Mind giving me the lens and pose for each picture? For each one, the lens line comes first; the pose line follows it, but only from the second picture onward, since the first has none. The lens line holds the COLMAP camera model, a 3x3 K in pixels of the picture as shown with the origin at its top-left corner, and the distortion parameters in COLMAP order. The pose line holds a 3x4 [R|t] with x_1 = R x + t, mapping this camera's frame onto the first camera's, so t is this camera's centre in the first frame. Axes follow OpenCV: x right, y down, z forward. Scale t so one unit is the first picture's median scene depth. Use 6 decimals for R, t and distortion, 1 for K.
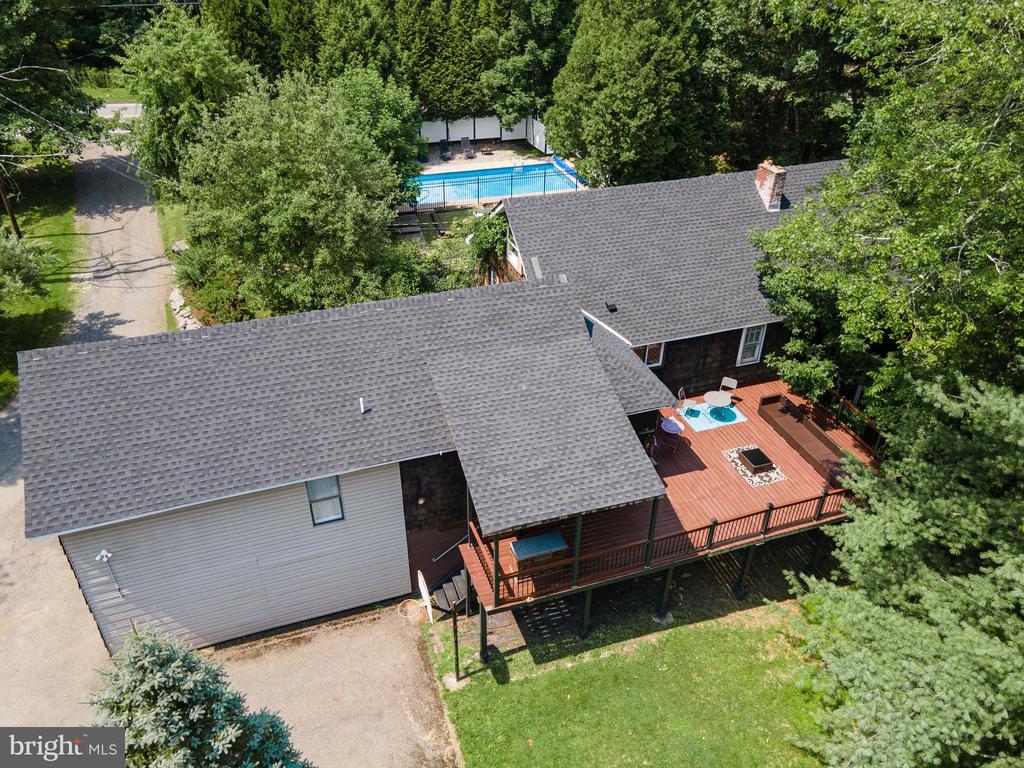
lens RADIAL K [[743.8, 0, 502.2], [0, 743.8, 384.6], [0, 0, 1]] dist [0.017691, 0.037367]
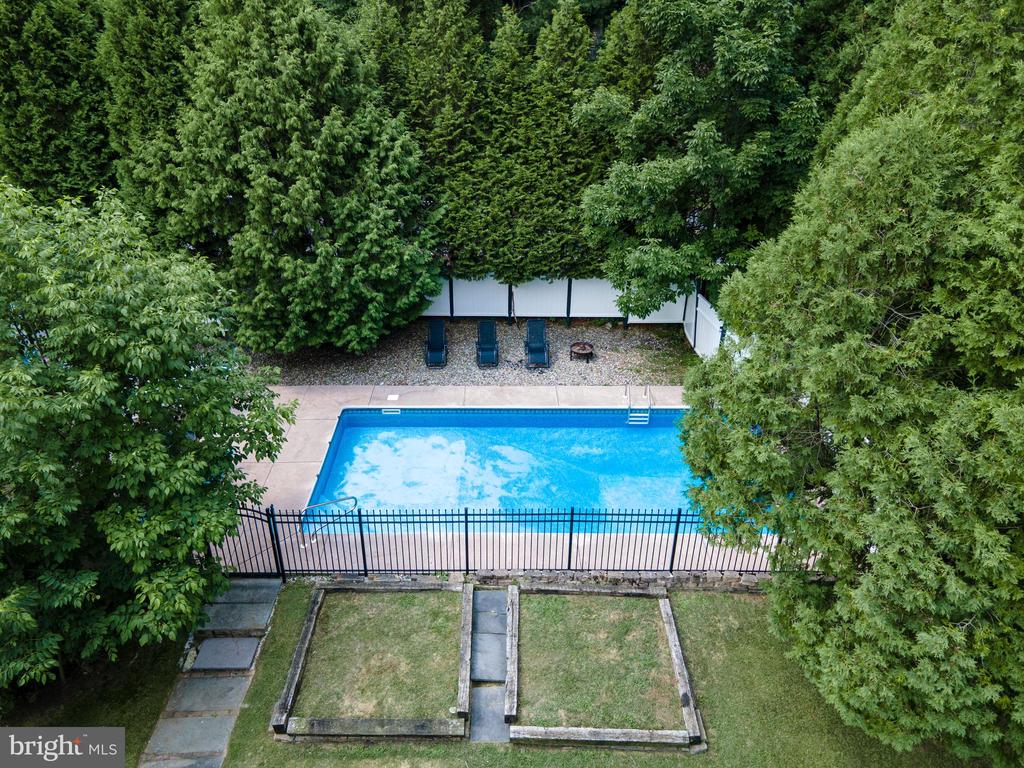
lens RADIAL K [[743.8, 0, 502.2], [0, 743.8, 384.6], [0, 0, 1]] dist [0.017691, 0.037367]
pose [[0.957442, 0.138643, -0.253148, 0.054832], [-0.158980, 0.985357, -0.061627, -0.287501], [0.240897, 0.099250, 0.965463, 0.619741]]
